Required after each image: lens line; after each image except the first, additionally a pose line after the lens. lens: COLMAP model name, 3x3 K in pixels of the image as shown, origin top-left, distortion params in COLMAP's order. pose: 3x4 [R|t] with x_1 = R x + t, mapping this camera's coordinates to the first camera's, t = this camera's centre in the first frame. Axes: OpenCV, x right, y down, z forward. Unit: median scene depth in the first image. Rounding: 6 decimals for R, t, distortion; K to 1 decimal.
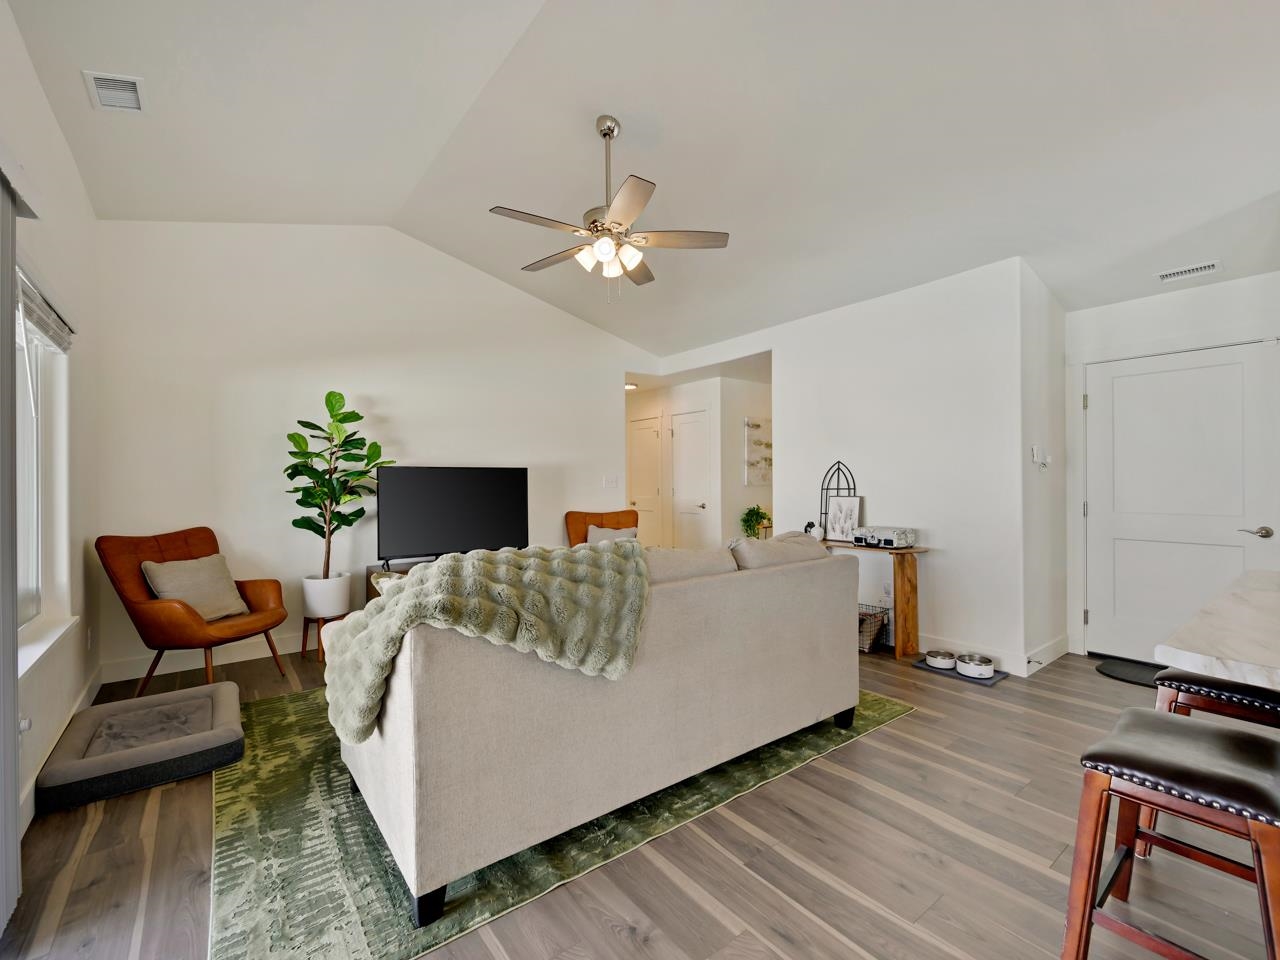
lens RADIAL K [[571.0, 0, 651.0], [0, 571.0, 478.8], [0, 0, 1]] dist [0.002311, 0.001065]
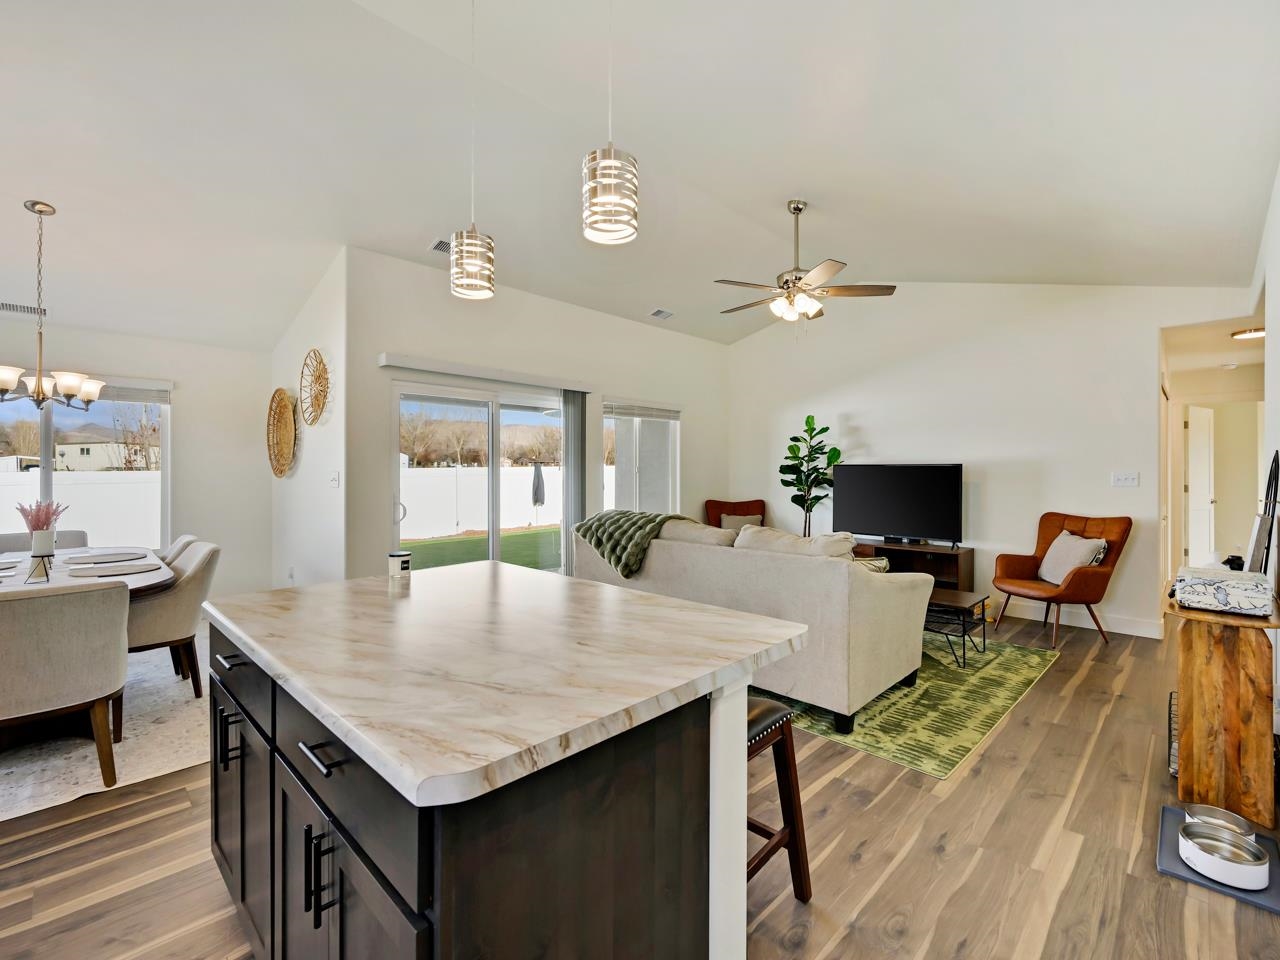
lens RADIAL K [[571.0, 0, 657.9], [0, 571.0, 462.4], [0, 0, 1]] dist [0.002311, 0.001065]
pose [[0.132152, -0.009605, -0.991183, 0.848887], [0.004791, 0.999948, -0.009051, -0.020897], [0.991218, -0.003553, 0.132191, 0.449188]]
